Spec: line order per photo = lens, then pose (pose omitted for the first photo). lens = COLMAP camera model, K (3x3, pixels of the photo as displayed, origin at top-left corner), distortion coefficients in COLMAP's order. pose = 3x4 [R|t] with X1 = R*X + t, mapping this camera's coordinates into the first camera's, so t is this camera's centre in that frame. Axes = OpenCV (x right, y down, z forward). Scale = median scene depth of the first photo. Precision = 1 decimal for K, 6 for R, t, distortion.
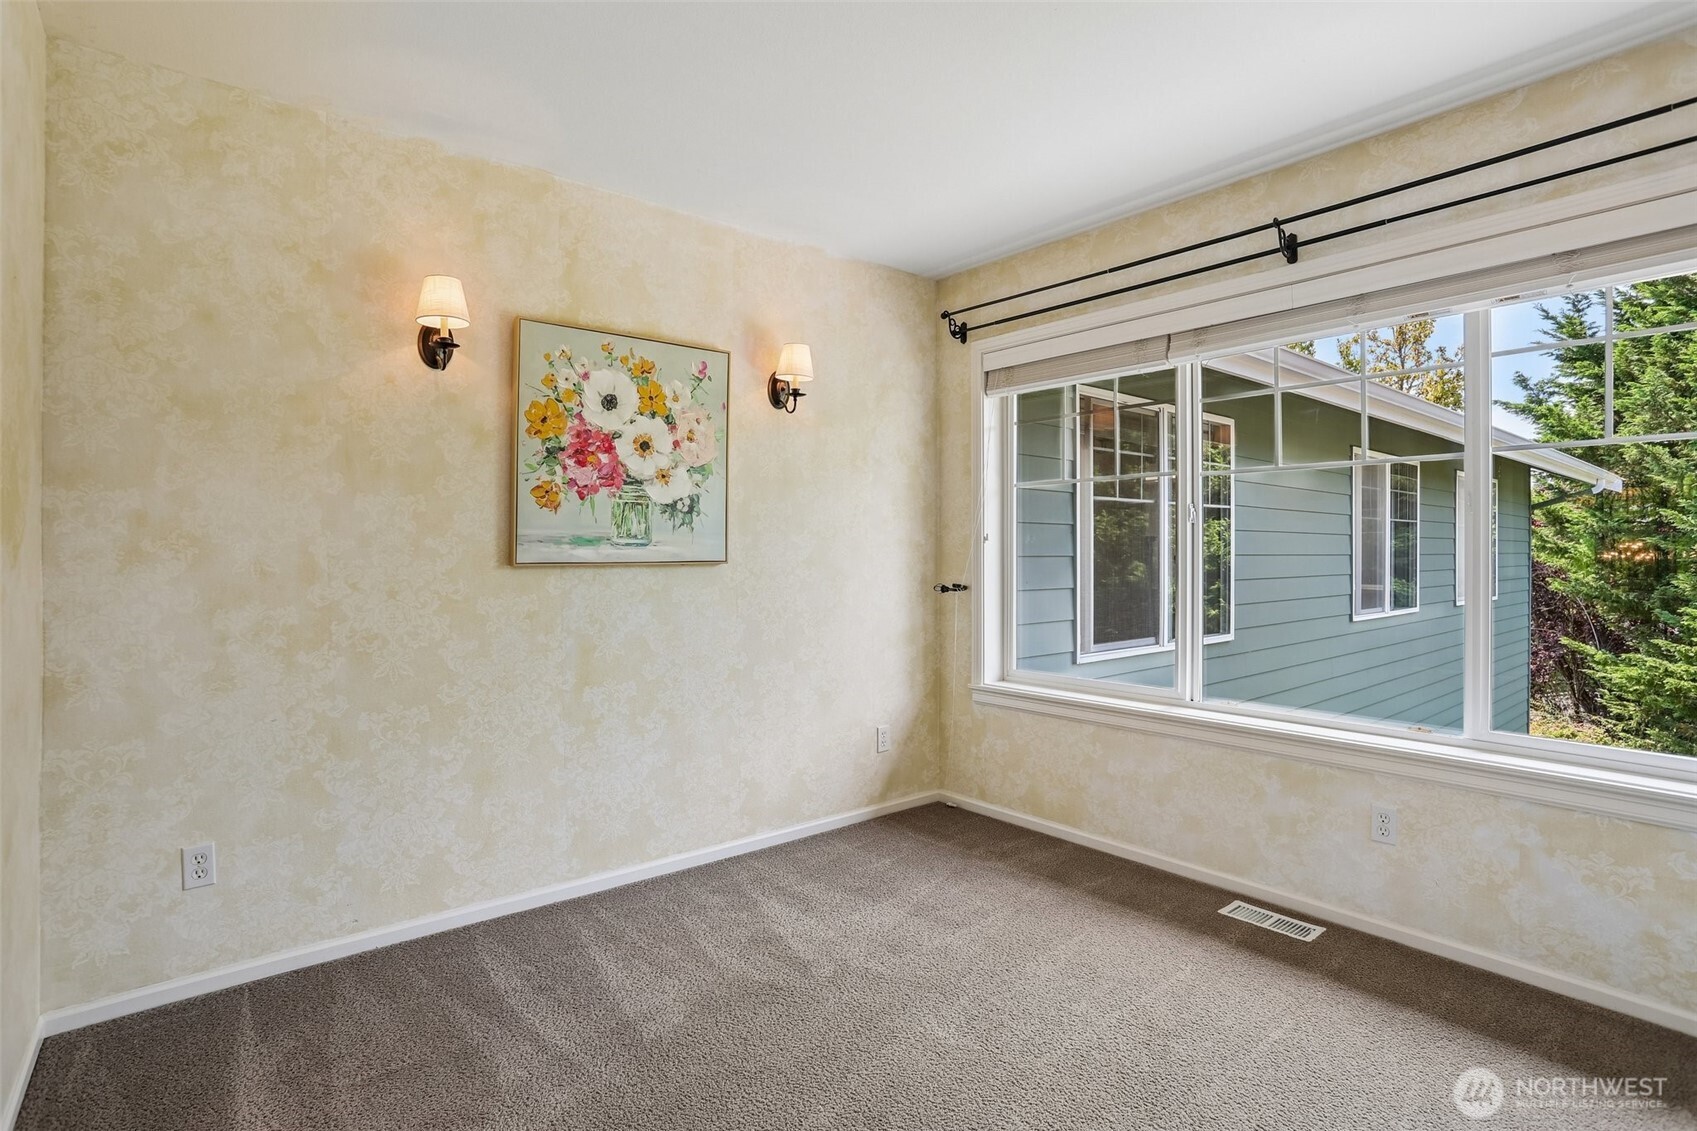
lens RADIAL K [[825.7, 0, 845.9], [0, 825.7, 556.2], [0, 0, 1]] dist [-0.081655, 0.037017]
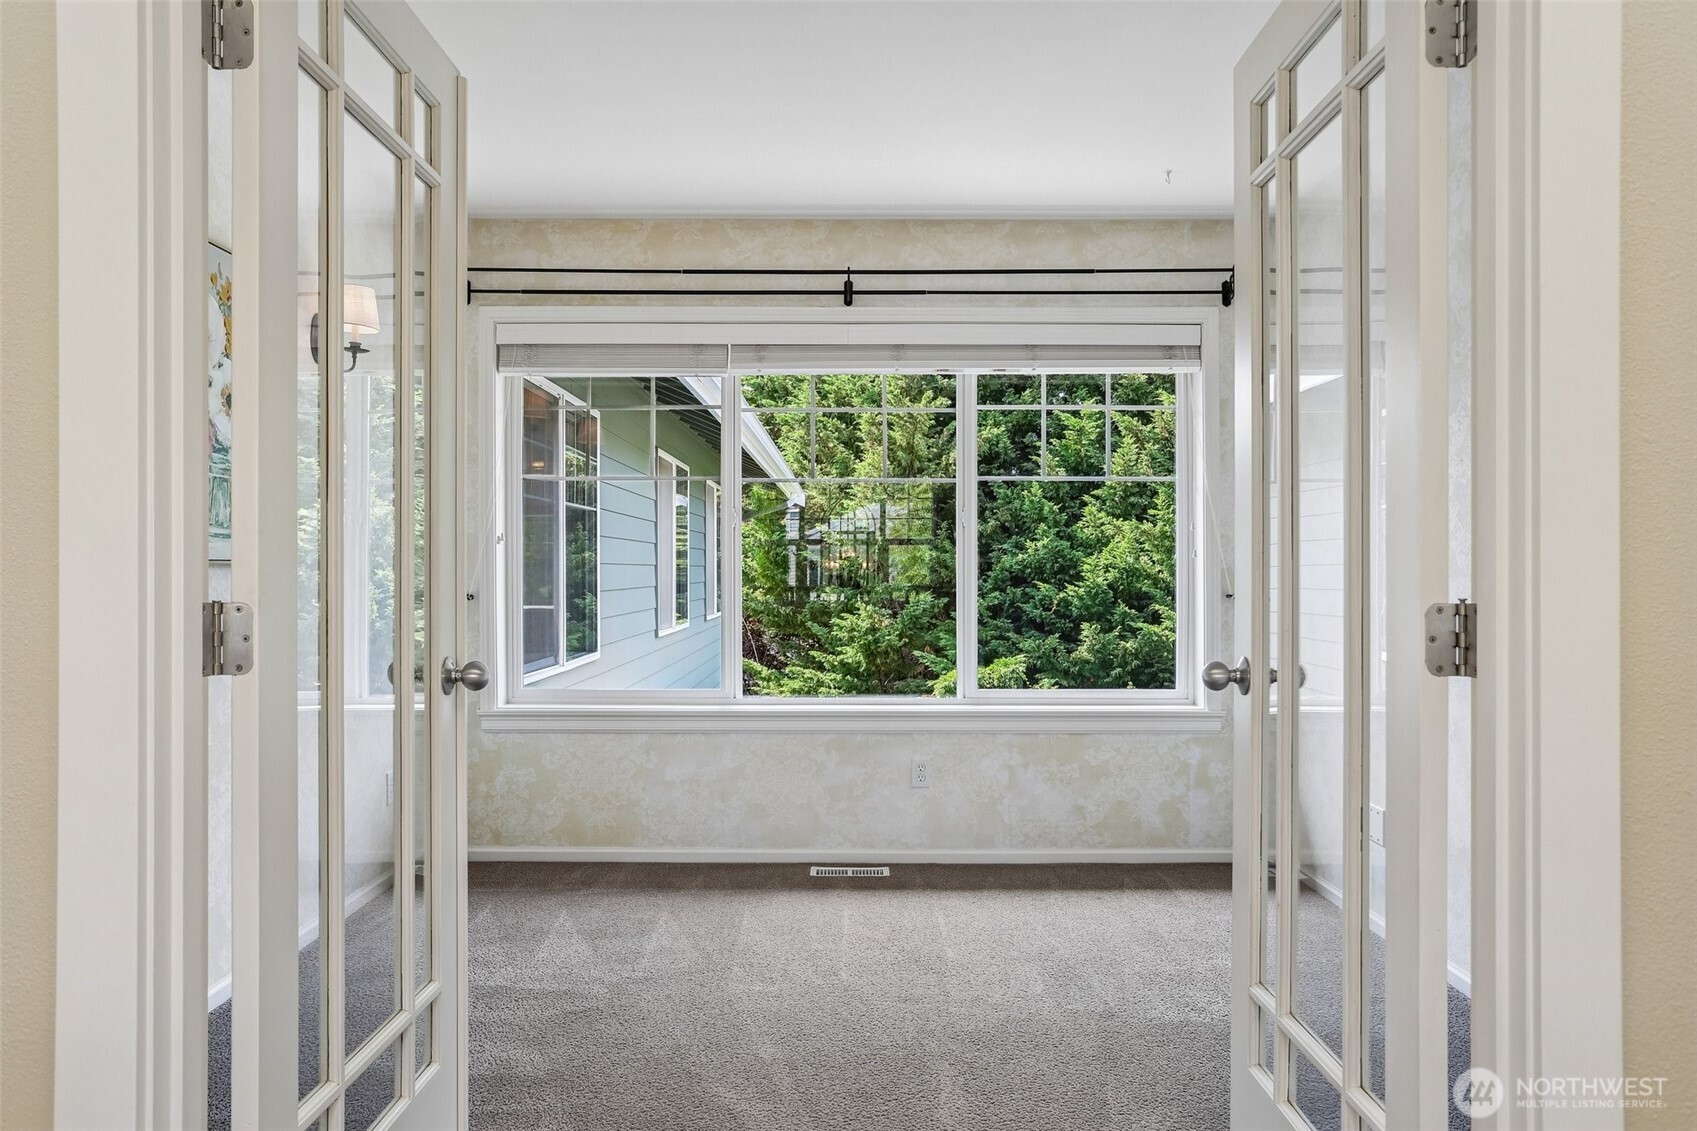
lens RADIAL K [[1164.6, 0, 848.5], [0, 1164.6, 565.5], [0, 0, 1]] dist [-0.036031, -0.000539]
pose [[0.645087, 0.002683, 0.764105, -0.689572], [0.002172, 0.999983, -0.005345, 0.018509], [-0.764106, 0.005108, 0.645070, -0.079126]]
